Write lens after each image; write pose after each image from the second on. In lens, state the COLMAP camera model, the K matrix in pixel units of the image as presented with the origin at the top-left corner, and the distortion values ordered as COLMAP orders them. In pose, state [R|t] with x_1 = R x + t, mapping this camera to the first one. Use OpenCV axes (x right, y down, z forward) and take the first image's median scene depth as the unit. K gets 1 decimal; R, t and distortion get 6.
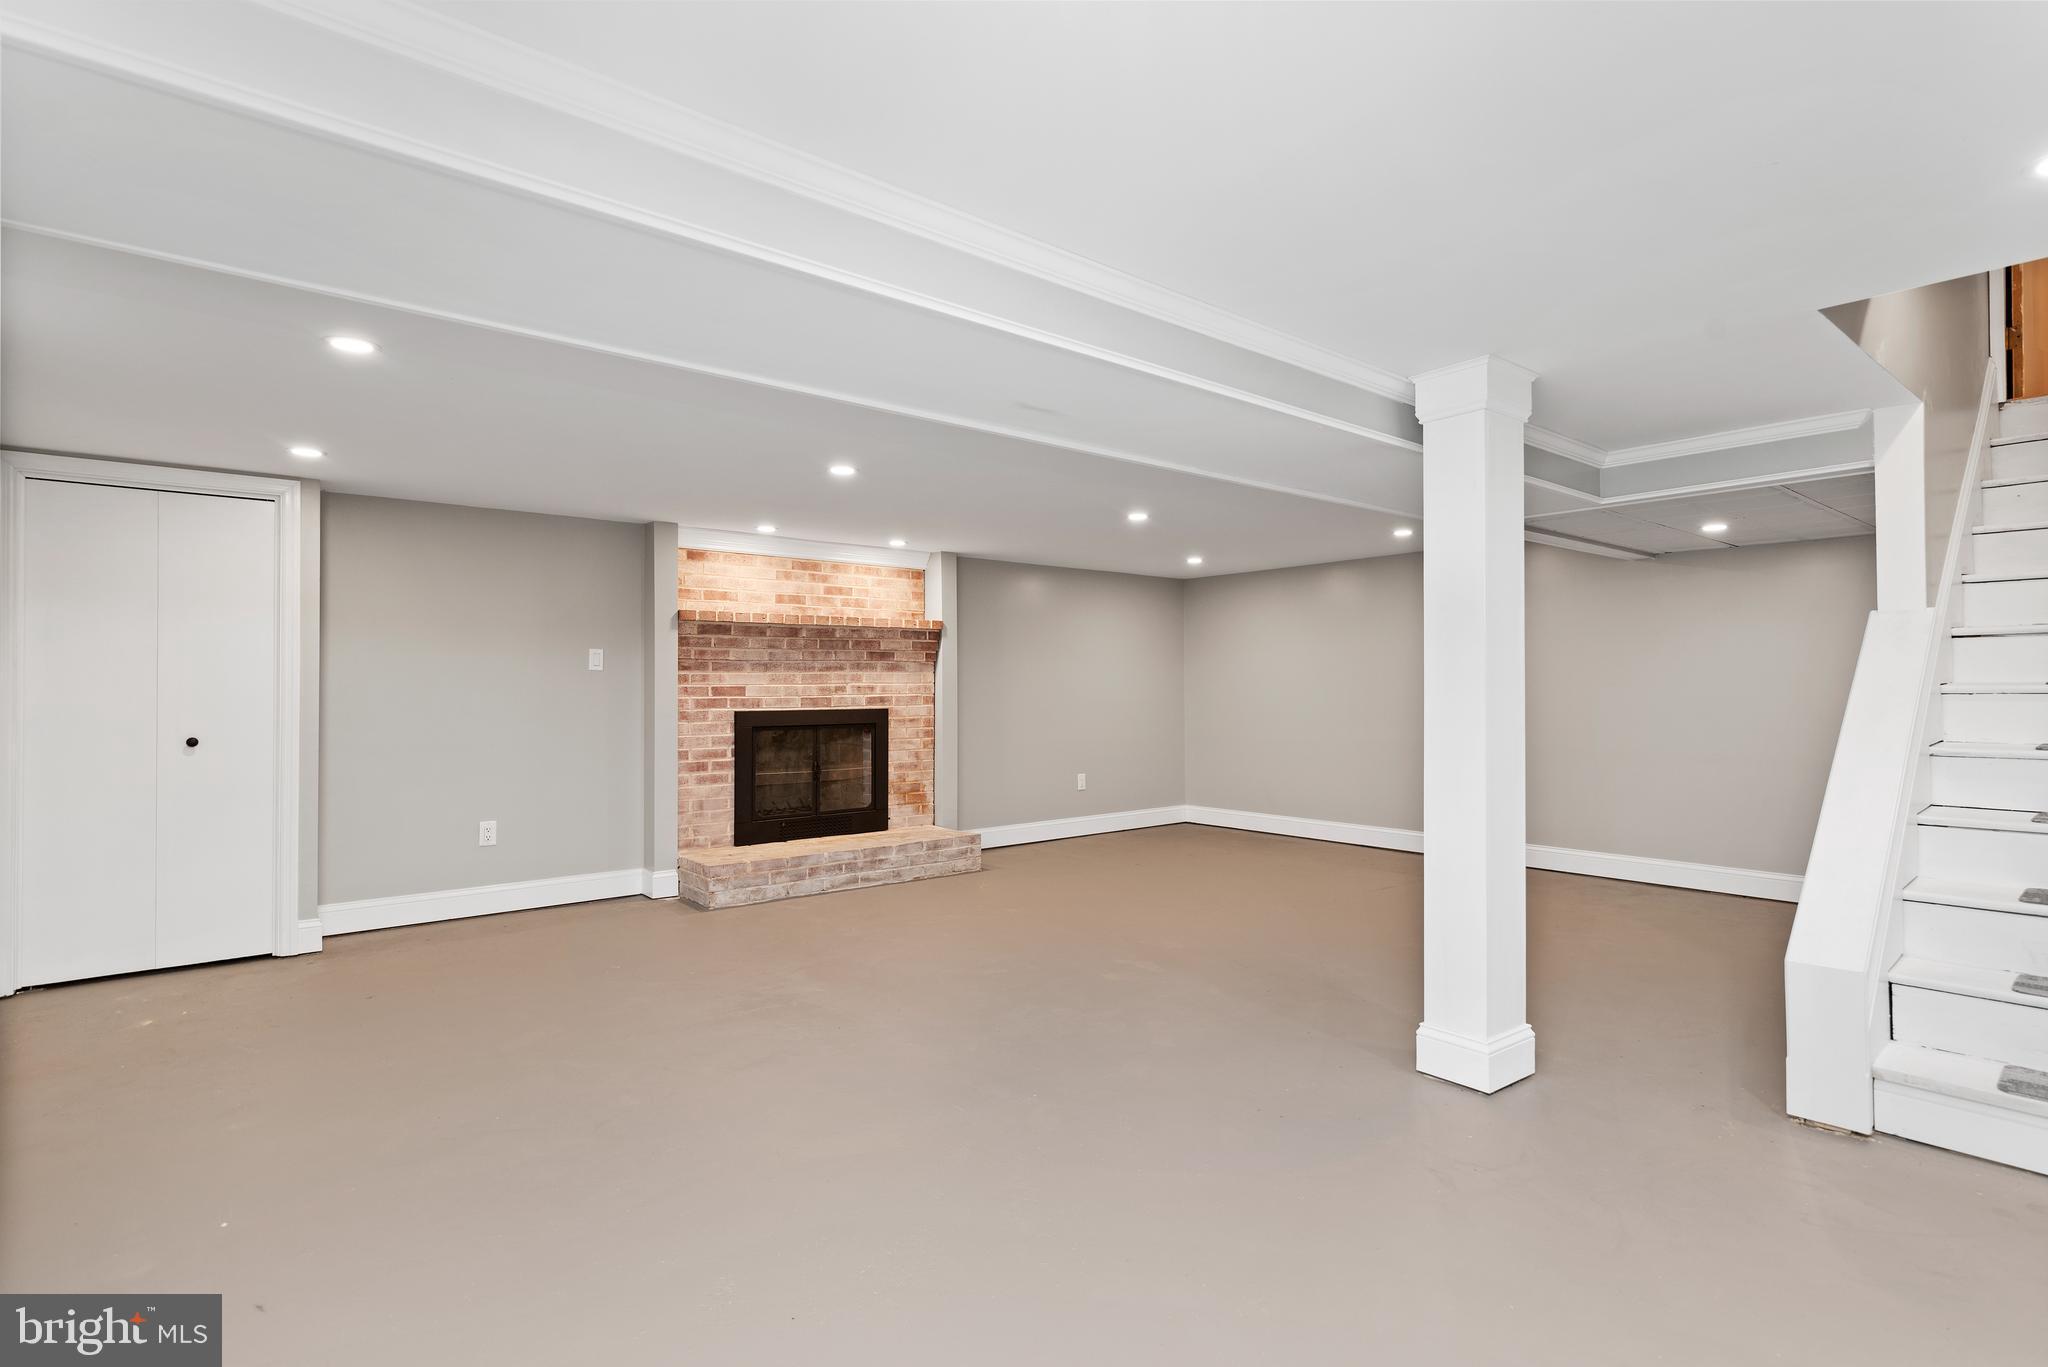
lens RADIAL K [[1007.5, 0, 1034.4], [0, 1007.5, 692.3], [0, 0, 1]] dist [0.000876, -0.000784]
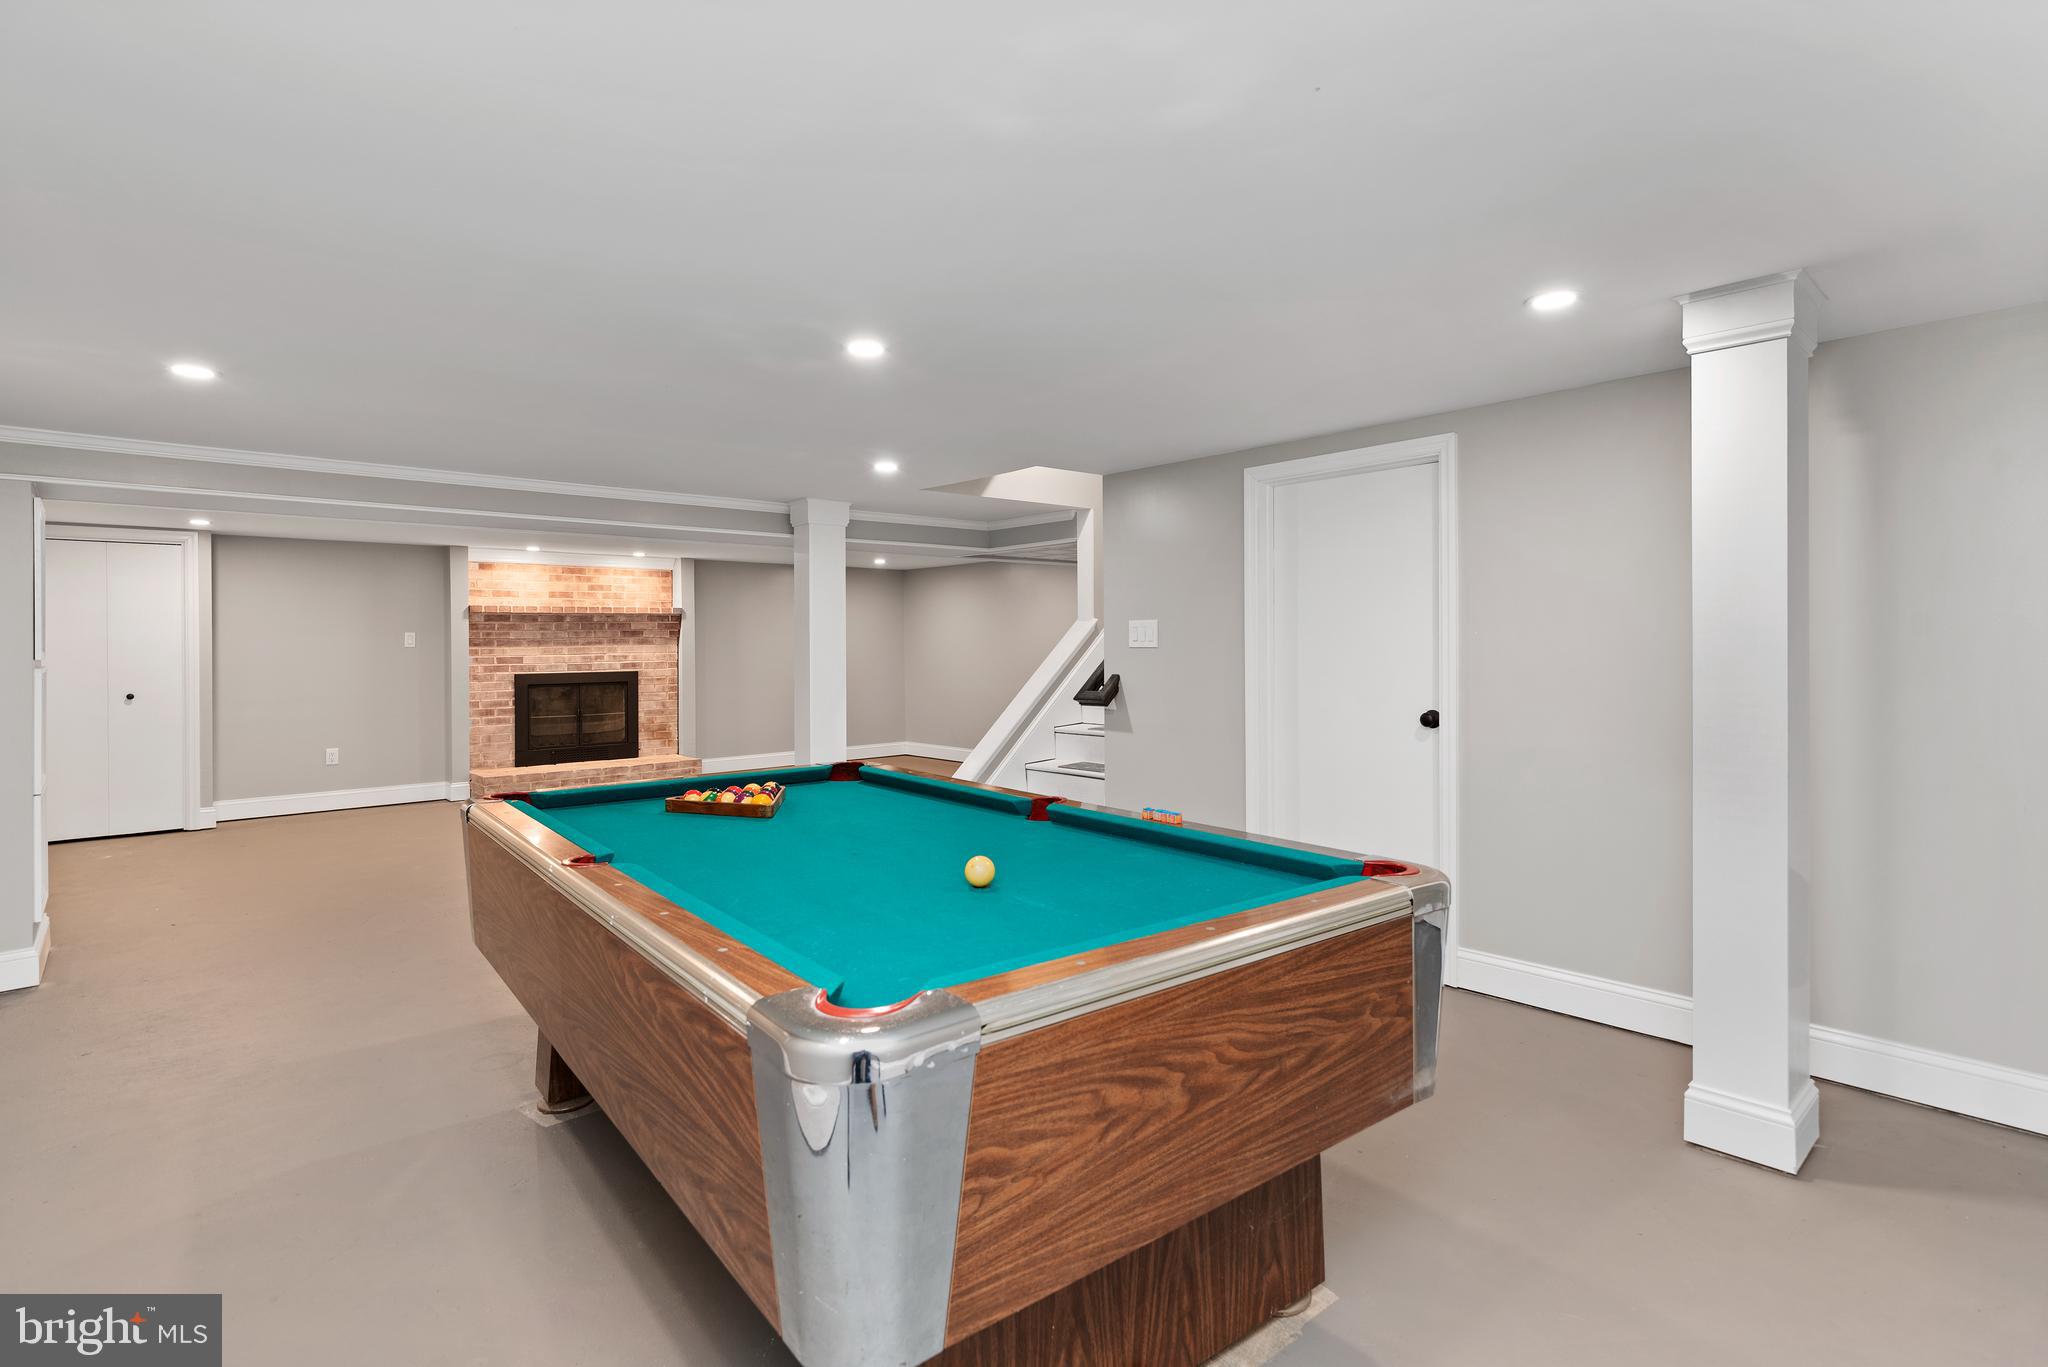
lens RADIAL K [[1007.5, 0, 1027.5], [0, 1007.5, 657.5], [0, 0, 1]] dist [0.000876, -0.000784]
pose [[0.998993, -0.006782, 0.044353, 0.357738], [0.006418, 0.999945, 0.008351, -0.011833], [-0.044407, -0.008058, 0.998981, -0.456886]]
